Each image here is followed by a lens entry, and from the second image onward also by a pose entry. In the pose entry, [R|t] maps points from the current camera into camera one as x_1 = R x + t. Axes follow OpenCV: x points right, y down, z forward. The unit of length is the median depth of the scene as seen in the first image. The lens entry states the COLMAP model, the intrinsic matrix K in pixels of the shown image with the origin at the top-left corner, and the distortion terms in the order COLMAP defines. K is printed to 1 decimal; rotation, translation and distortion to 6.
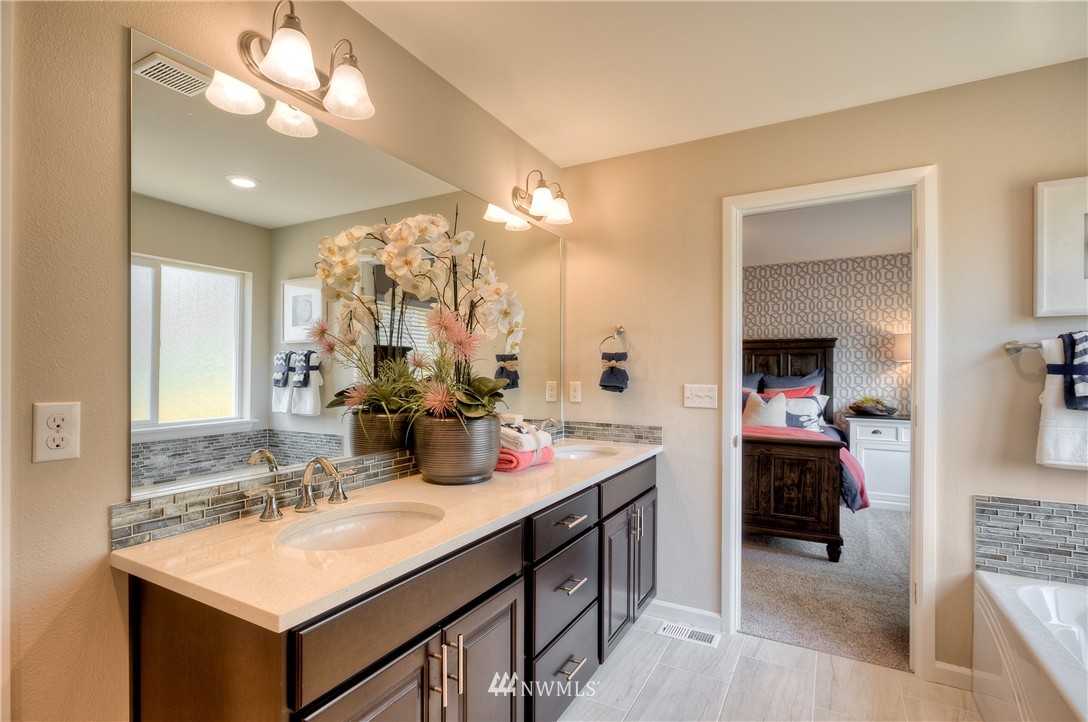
lens RADIAL K [[514.5, 0, 547.5], [0, 514.5, 375.0], [0, 0, 1]] dist [-0.001466, -0.000318]
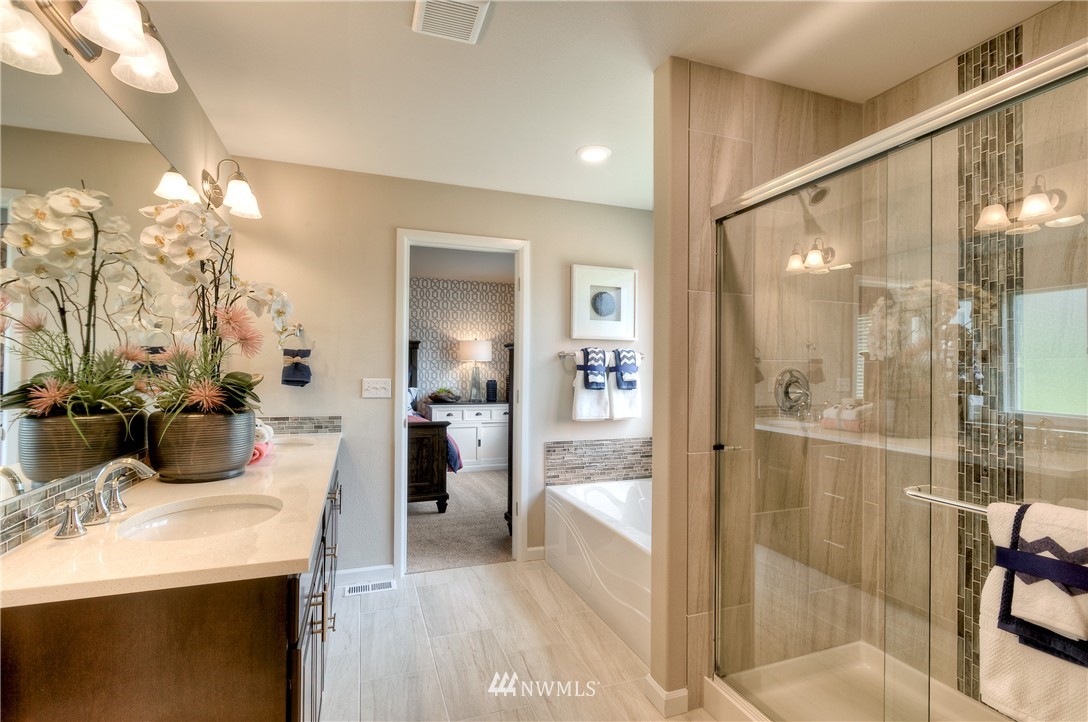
lens RADIAL K [[514.5, 0, 547.5], [0, 514.5, 375.0], [0, 0, 1]] dist [-0.001466, -0.000318]
pose [[0.655641, -0.004351, 0.755060, -0.347226], [-0.000683, 0.999980, 0.006356, 0.002575], [-0.755073, -0.004683, 0.655624, -0.086767]]
